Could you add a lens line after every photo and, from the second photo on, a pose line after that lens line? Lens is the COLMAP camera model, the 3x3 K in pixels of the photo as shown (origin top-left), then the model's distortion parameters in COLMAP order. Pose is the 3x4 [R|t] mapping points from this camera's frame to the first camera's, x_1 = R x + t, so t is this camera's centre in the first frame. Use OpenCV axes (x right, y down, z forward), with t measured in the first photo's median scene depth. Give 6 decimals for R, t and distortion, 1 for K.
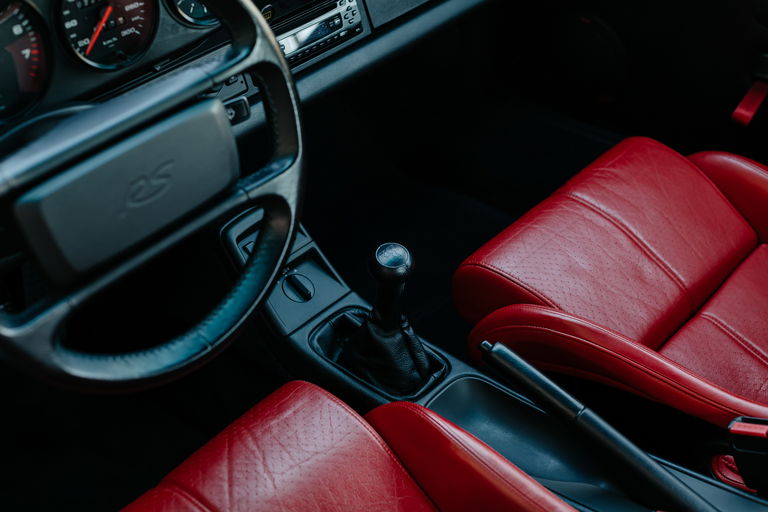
lens RADIAL K [[1094.9, 0, 384.0], [0, 1094.9, 256.0], [0, 0, 1]] dist [-0.006646, 0.035119]
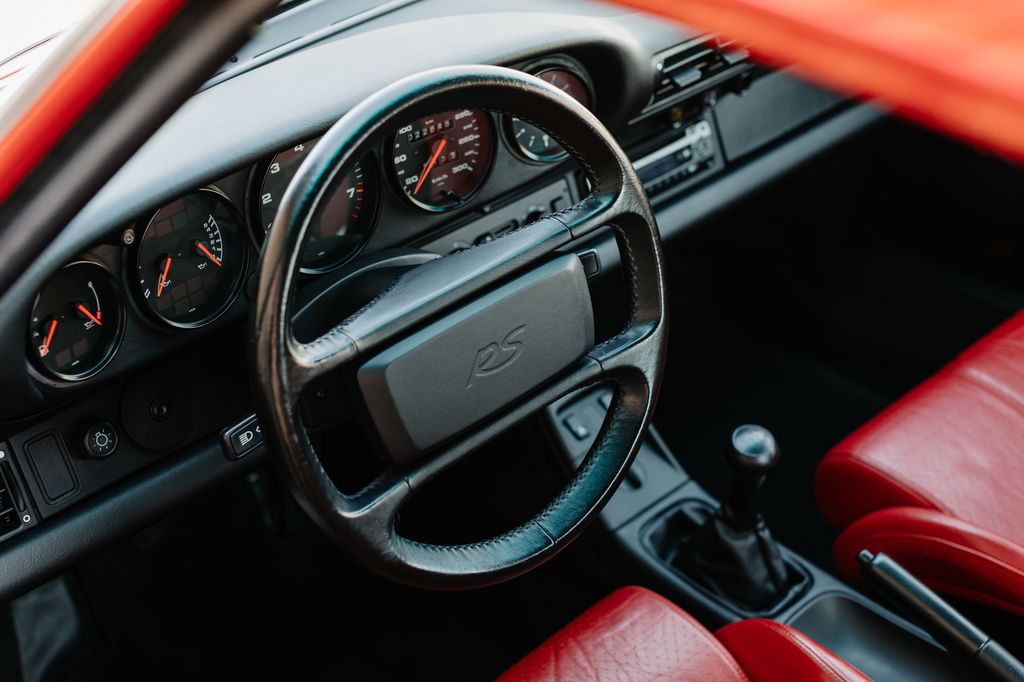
lens RADIAL K [[1459.8, 0, 512.0], [0, 1459.8, 341.0], [0, 0, 1]] dist [-0.006646, 0.035119]
pose [[0.994481, 0.040697, -0.096701, -0.074751], [-0.045806, 0.997637, -0.051213, -0.011771], [0.094388, 0.055360, 0.993995, -0.128557]]
